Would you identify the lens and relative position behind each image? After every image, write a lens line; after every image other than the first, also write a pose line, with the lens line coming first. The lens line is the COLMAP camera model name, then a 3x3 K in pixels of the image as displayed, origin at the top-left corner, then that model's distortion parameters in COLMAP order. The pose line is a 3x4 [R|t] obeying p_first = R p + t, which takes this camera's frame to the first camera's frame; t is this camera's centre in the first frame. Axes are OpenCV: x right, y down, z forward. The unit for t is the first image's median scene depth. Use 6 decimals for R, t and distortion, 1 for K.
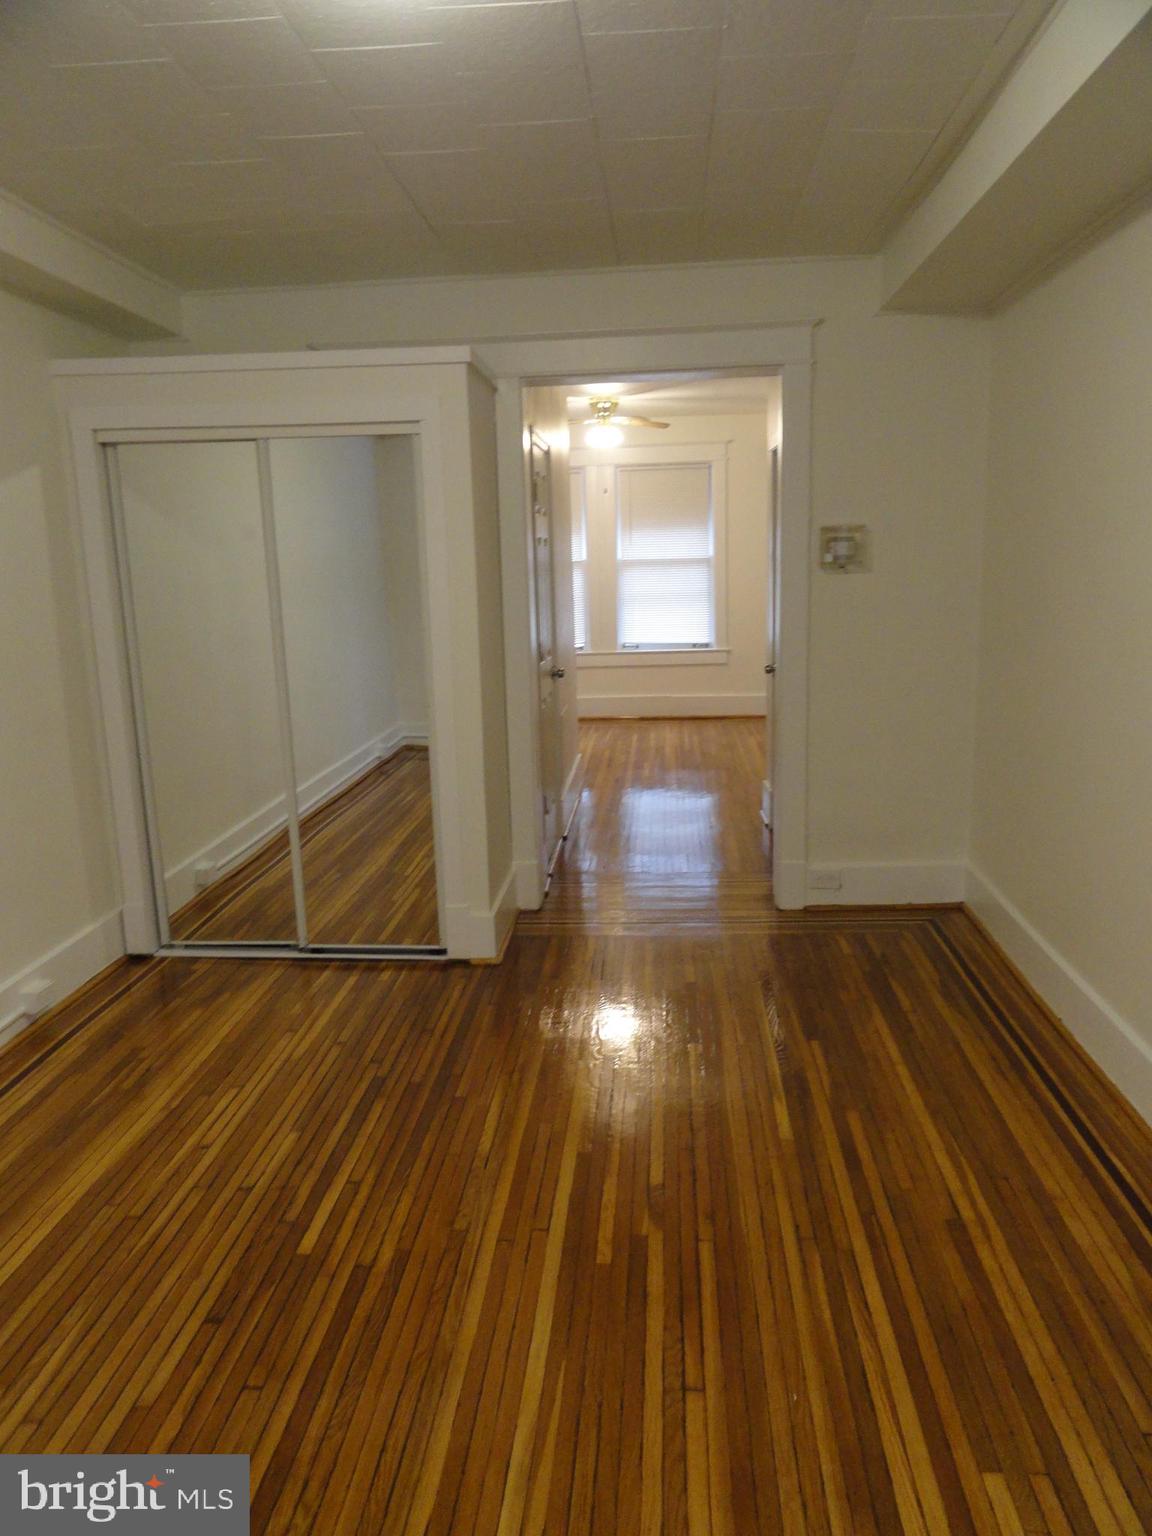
lens RADIAL K [[1065.9, 0, 581.3], [0, 1065.9, 767.8], [0, 0, 1]] dist [-0.004760, -0.001678]
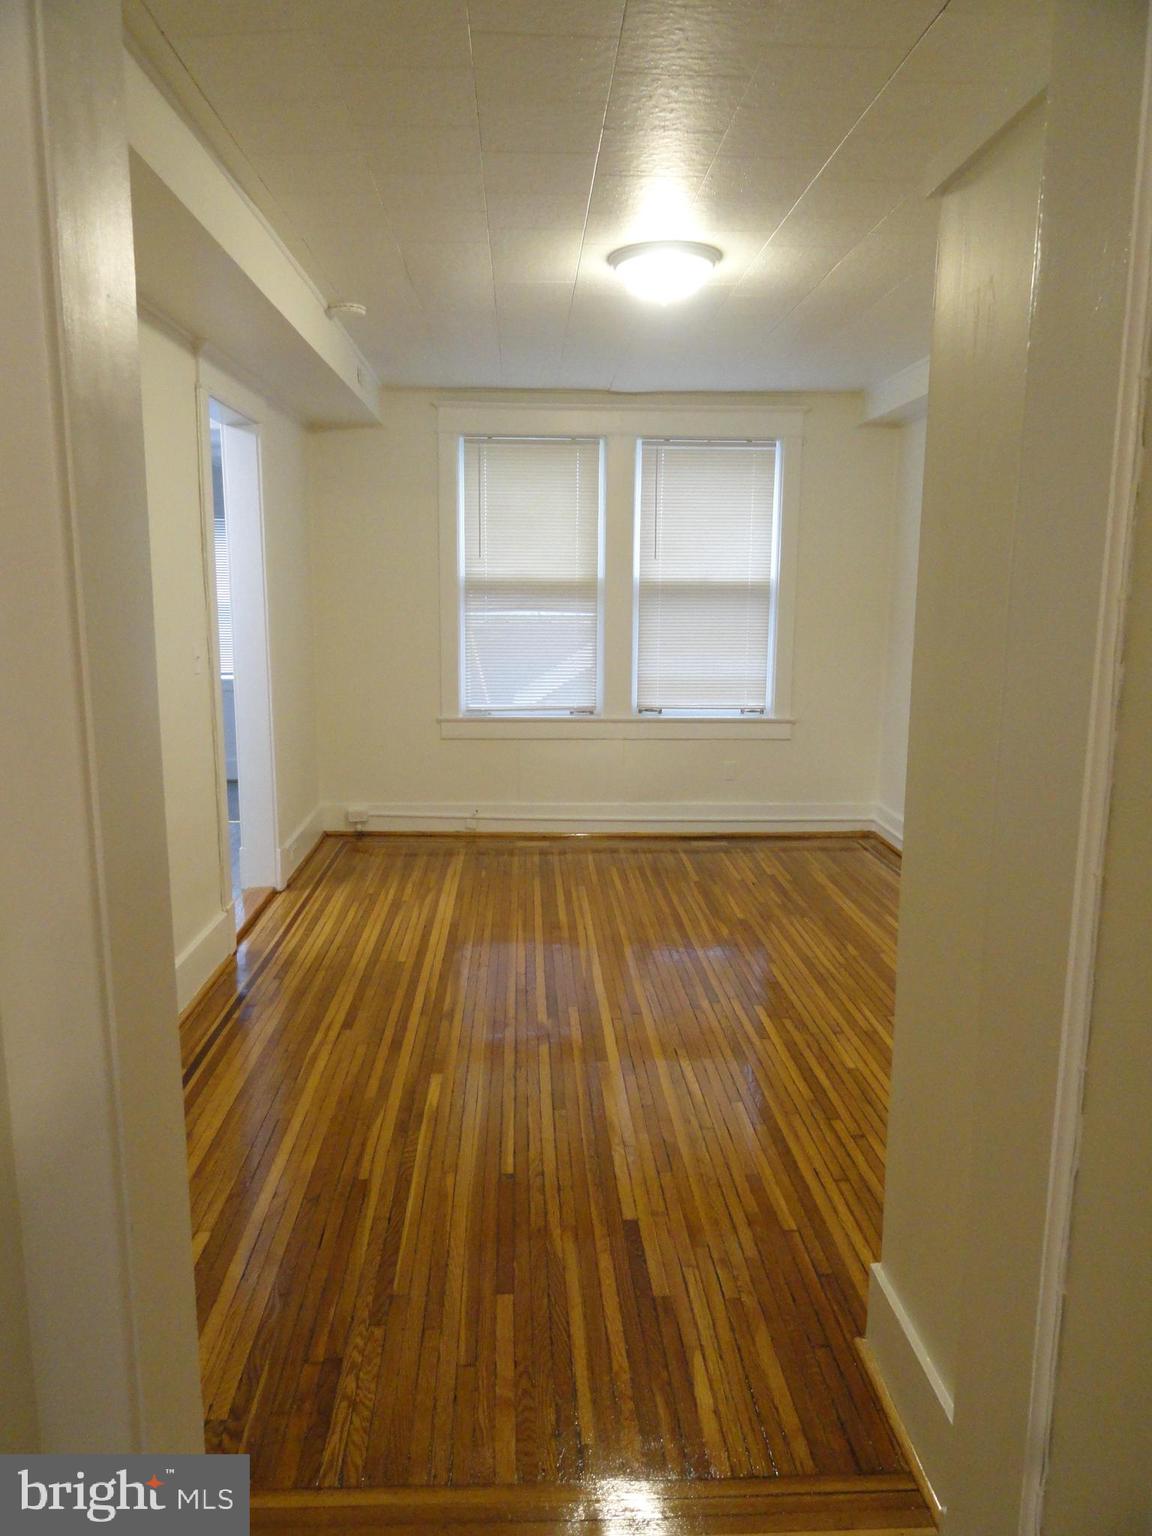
lens RADIAL K [[1065.9, 0, 574.3], [0, 1065.9, 769.0], [0, 0, 1]] dist [-0.004760, -0.001678]
pose [[-0.991685, 0.045038, -0.120554, 0.120742], [-0.002505, 0.929829, 0.367984, -0.294612], [0.128668, 0.365226, -0.921984, 1.428385]]
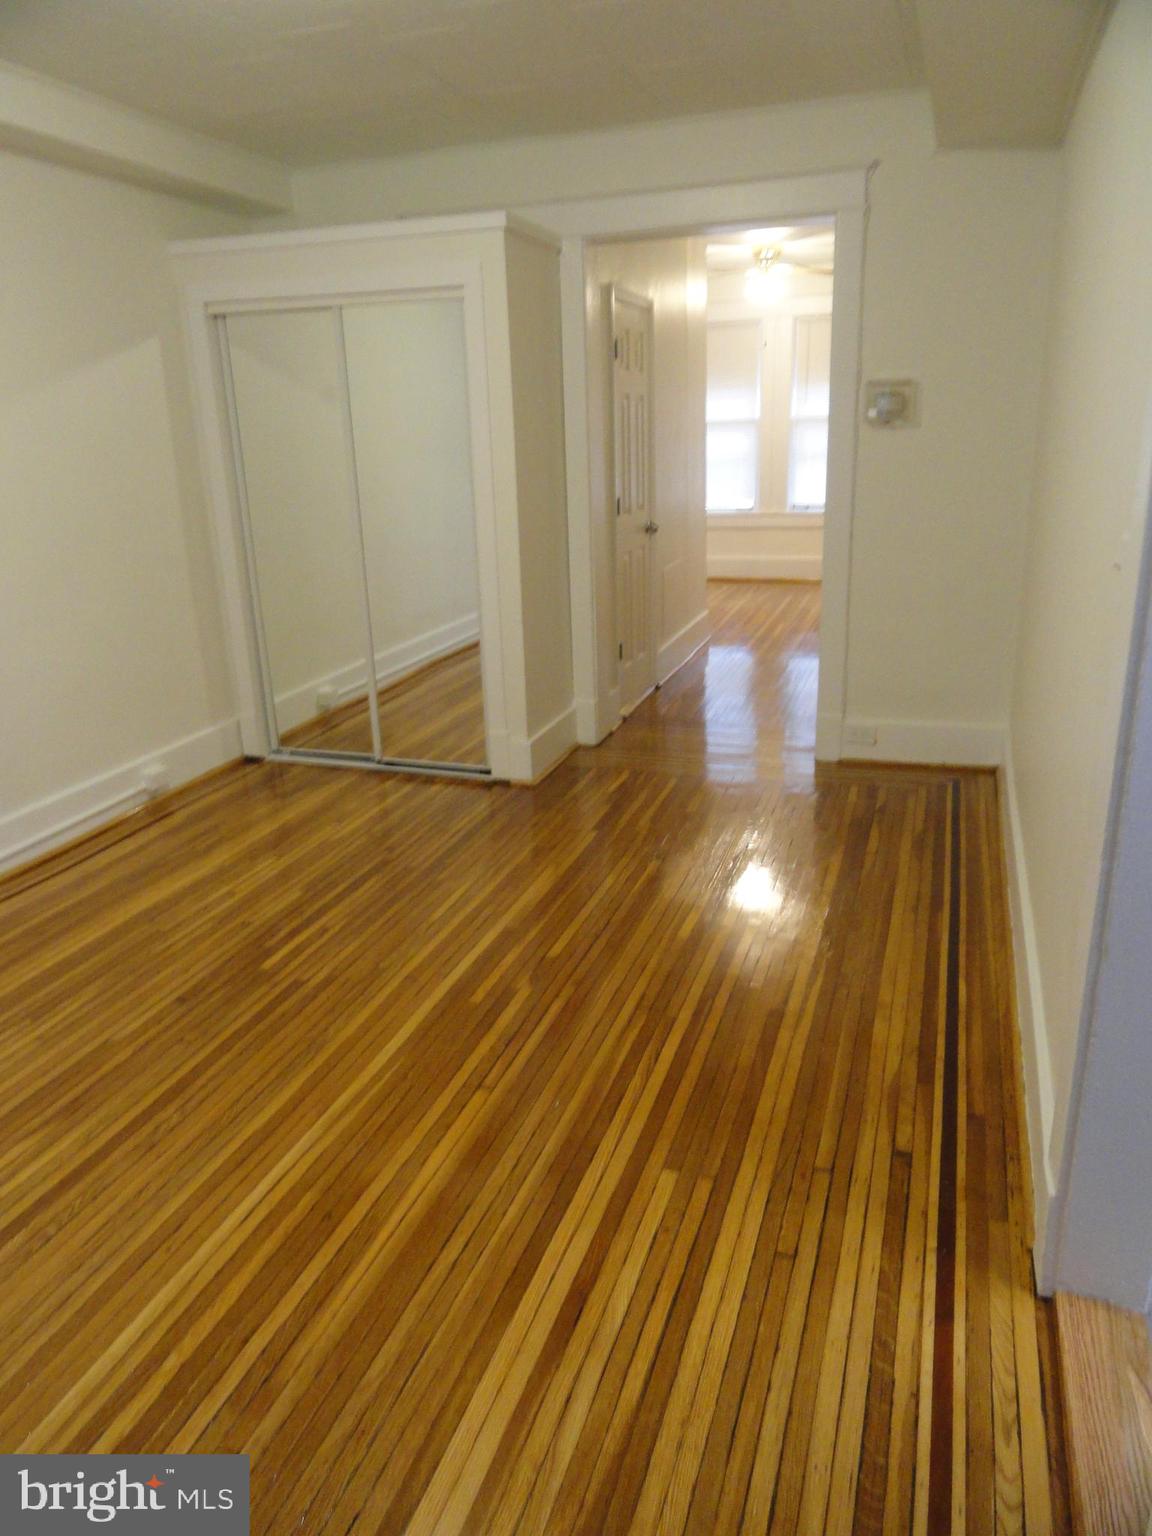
lens RADIAL K [[1065.9, 0, 575.3], [0, 1065.9, 771.1], [0, 0, 1]] dist [-0.004760, -0.001678]
pose [[0.967687, 0.074039, -0.241041, 0.246374], [-0.043076, 0.990408, 0.131284, 0.018518], [0.248449, -0.116659, 0.961594, -0.078251]]
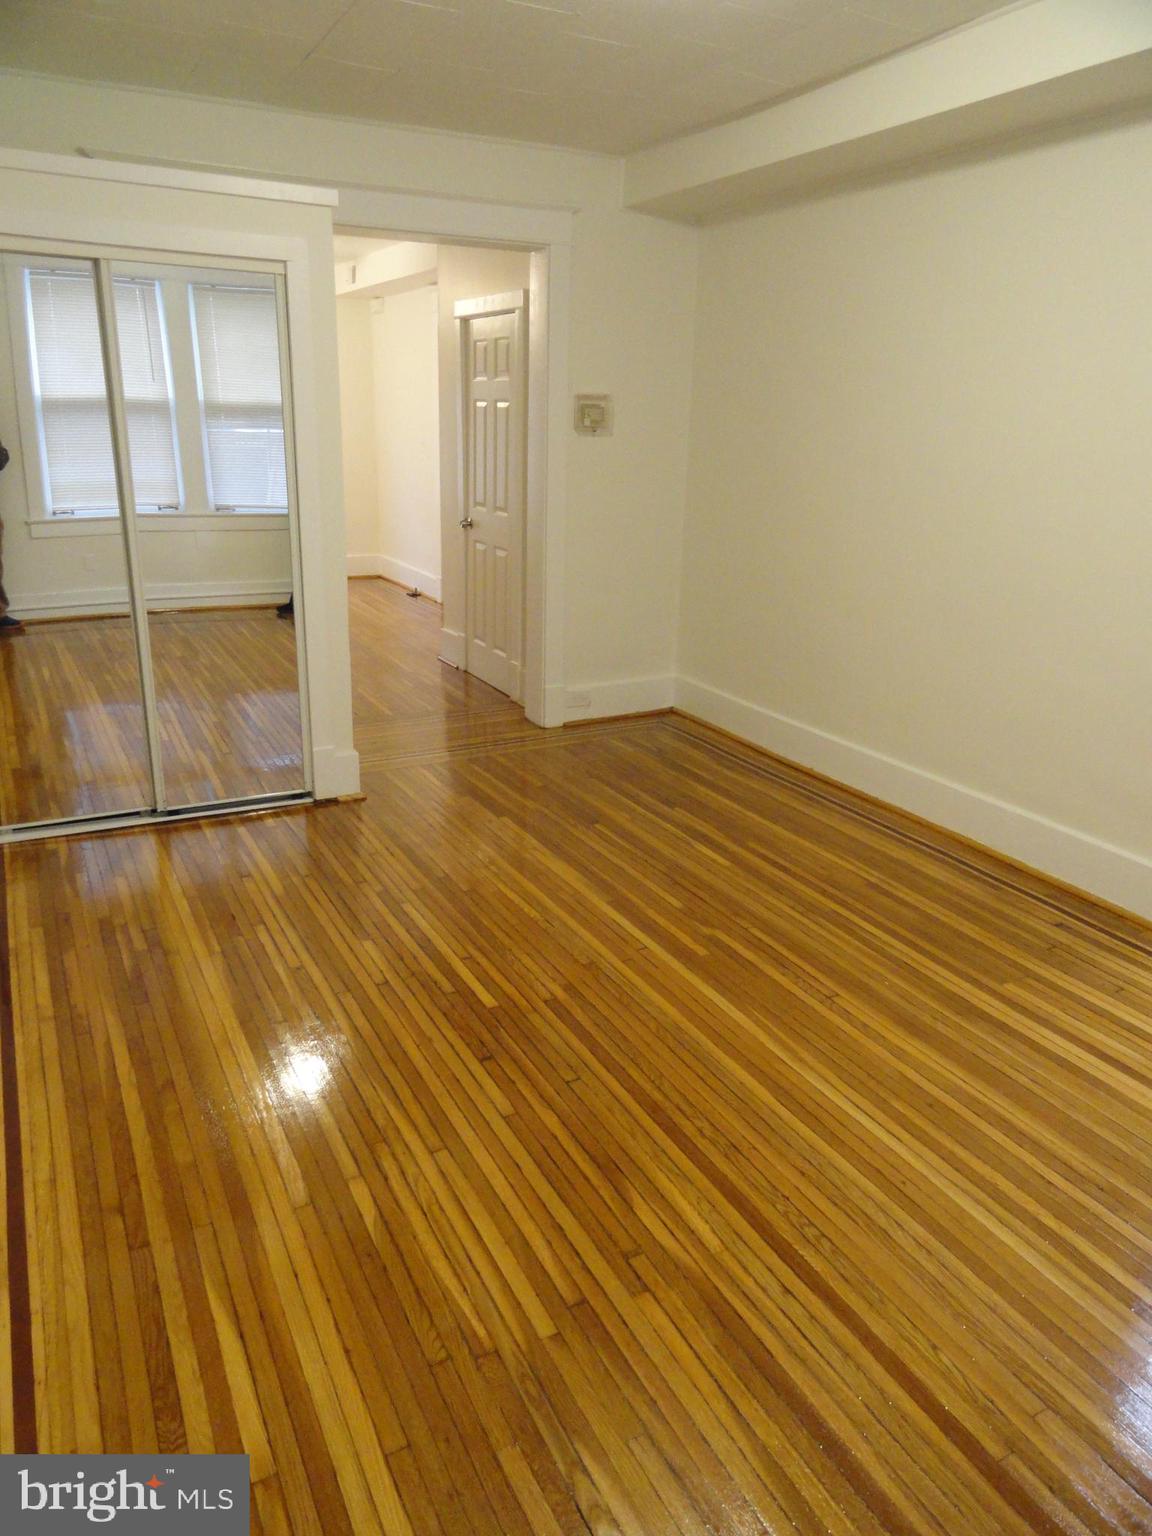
lens RADIAL K [[1065.9, 0, 578.1], [0, 1065.9, 768.3], [0, 0, 1]] dist [-0.004760, -0.001678]
pose [[0.844956, -0.122676, 0.520577, -0.469748], [0.060658, 0.989040, 0.134616, 0.023768], [-0.531386, -0.082168, 0.843136, -0.019996]]
